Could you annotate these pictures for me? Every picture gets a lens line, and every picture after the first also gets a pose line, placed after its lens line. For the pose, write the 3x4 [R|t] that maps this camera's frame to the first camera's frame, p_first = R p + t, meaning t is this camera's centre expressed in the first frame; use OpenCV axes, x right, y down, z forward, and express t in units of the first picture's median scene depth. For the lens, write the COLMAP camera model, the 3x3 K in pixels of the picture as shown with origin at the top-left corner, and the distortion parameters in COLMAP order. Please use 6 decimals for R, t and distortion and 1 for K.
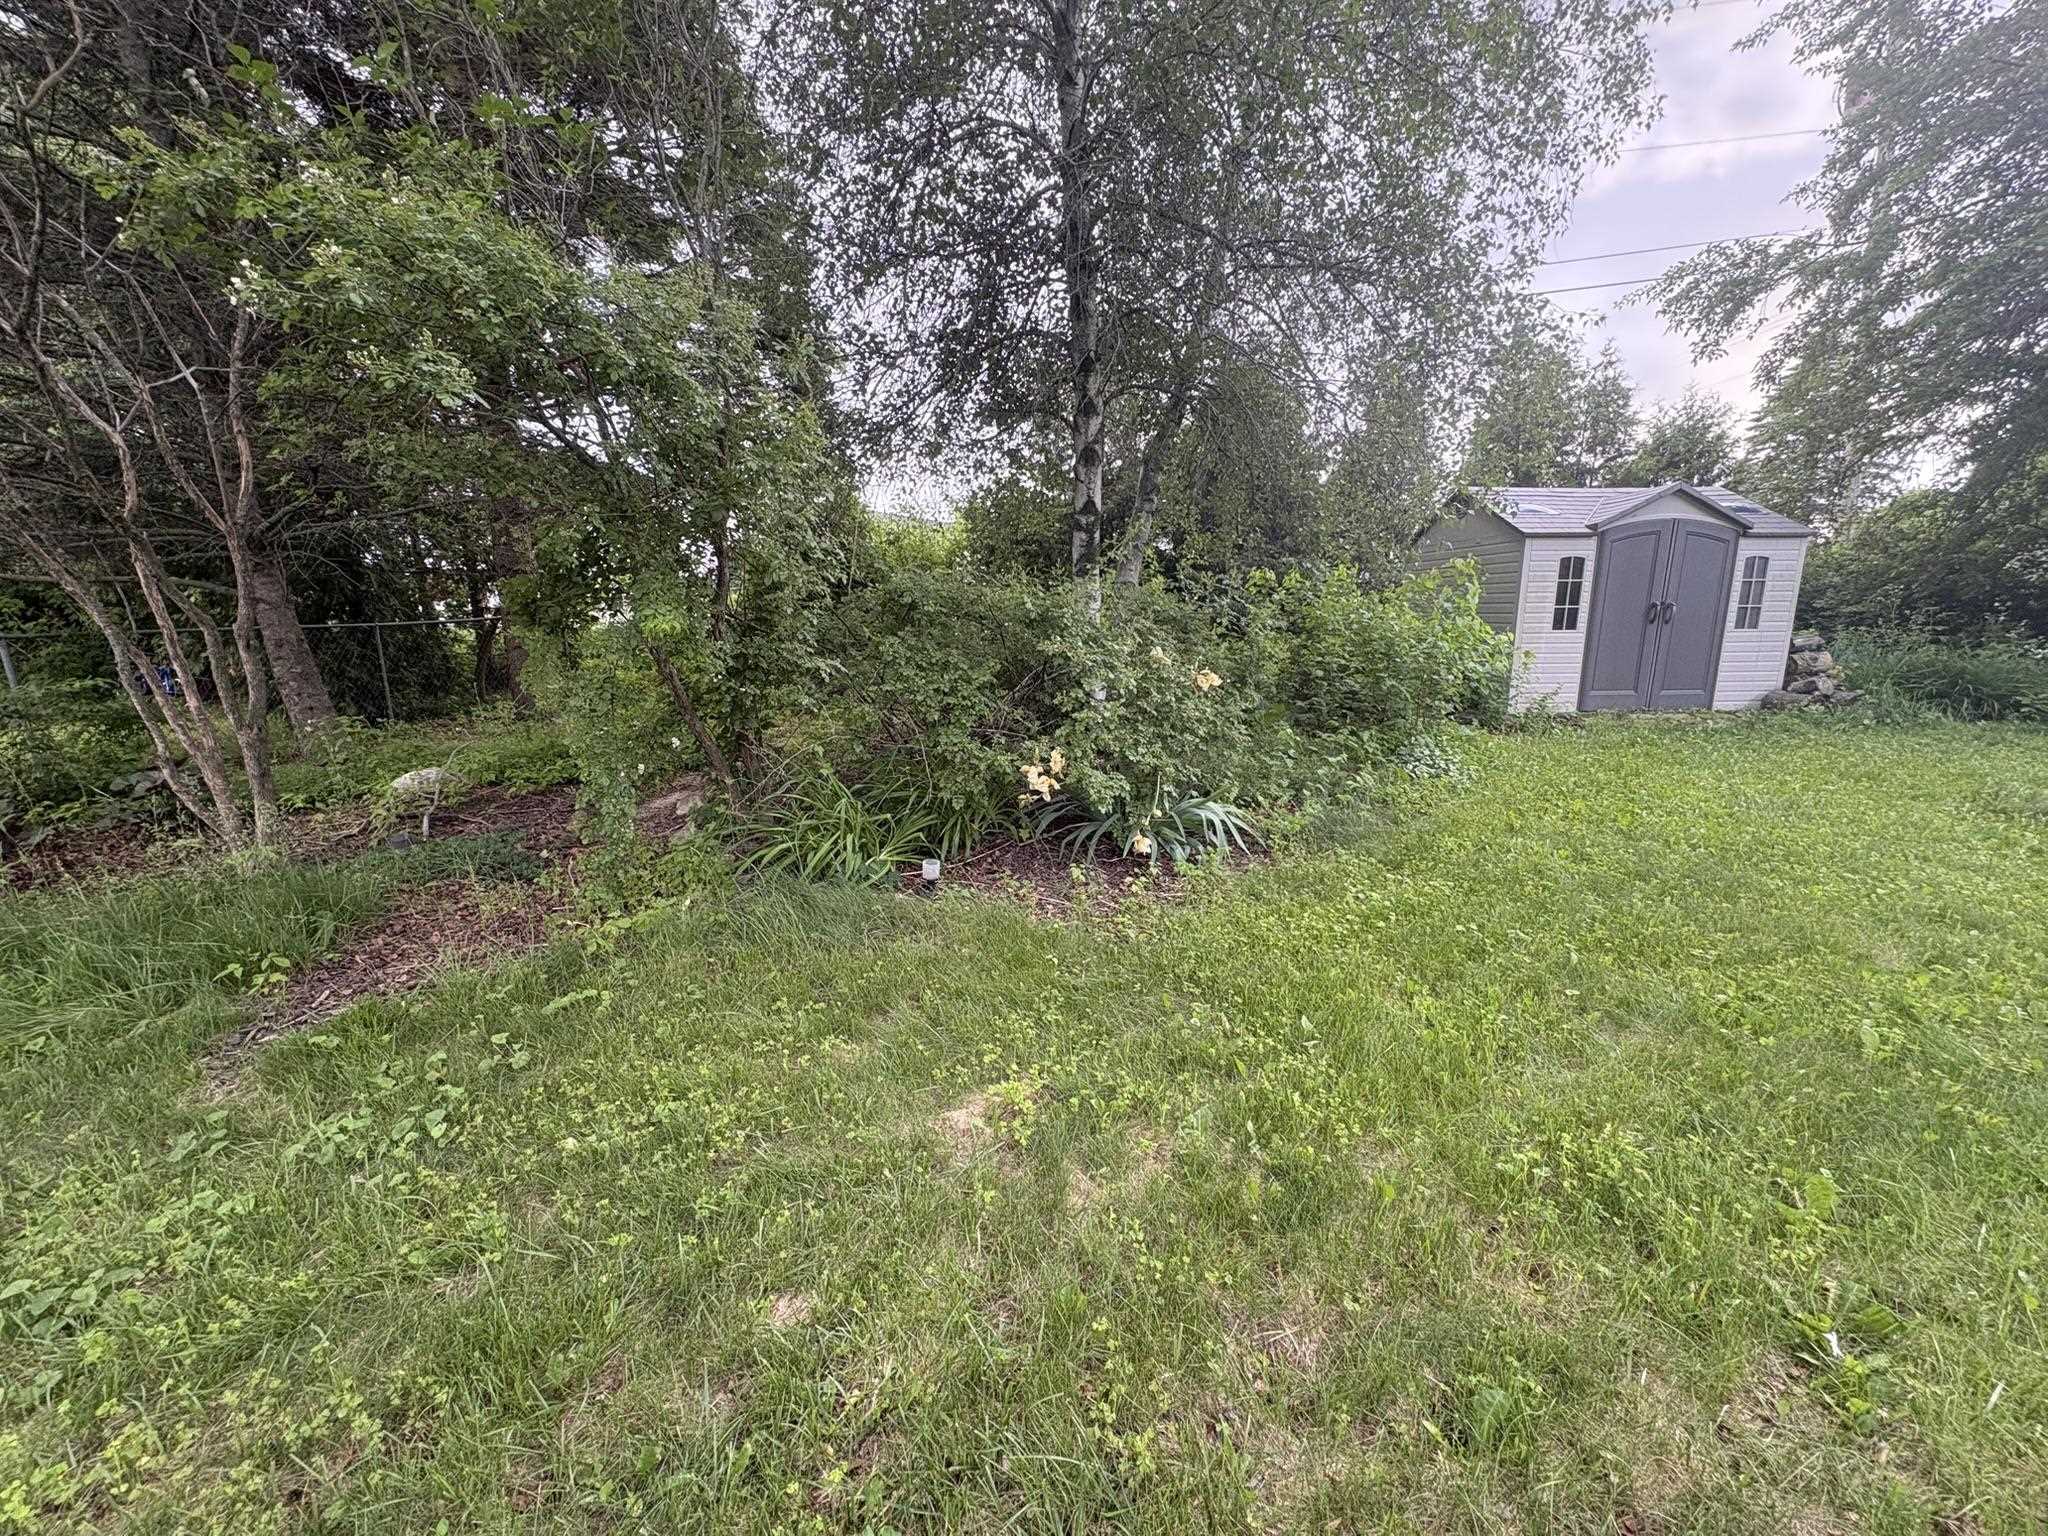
lens RADIAL K [[820.2, 0, 1023.7], [0, 820.2, 772.5], [0, 0, 1]] dist [-0.000307, 0.000235]
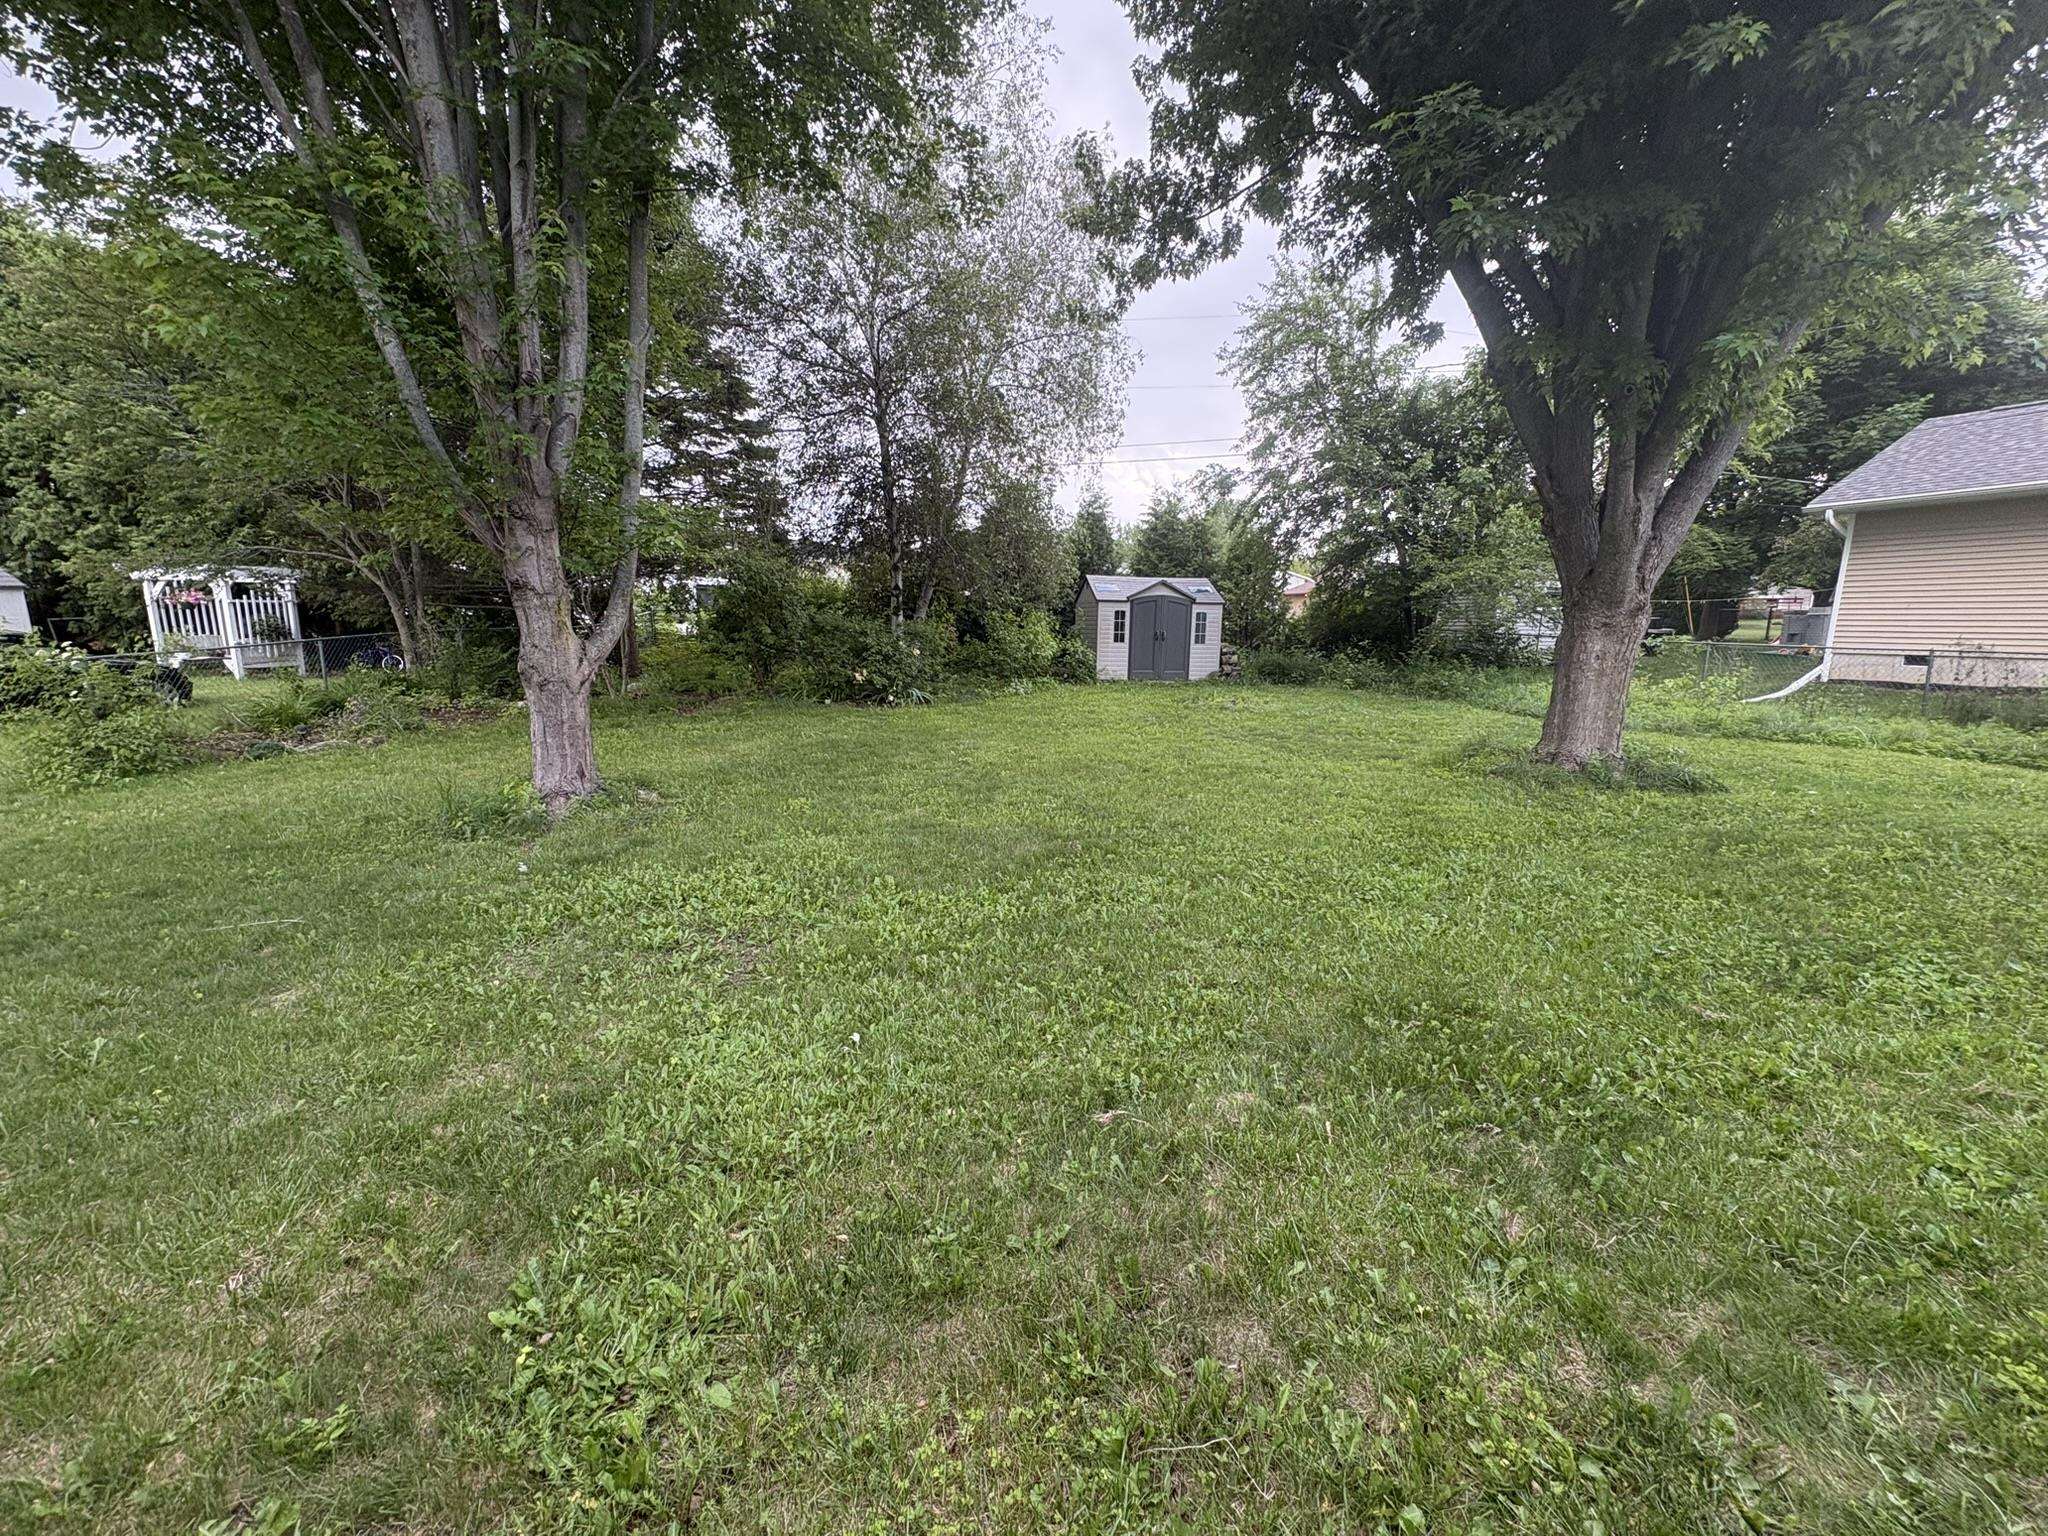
lens RADIAL K [[820.2, 0, 1021.6], [0, 820.2, 769.0], [0, 0, 1]] dist [-0.000307, 0.000235]
pose [[0.994372, 0.006971, 0.105718, 0.162246], [-0.004869, 0.999786, -0.020122, 0.222284], [-0.105836, 0.019494, 0.994193, -1.215390]]
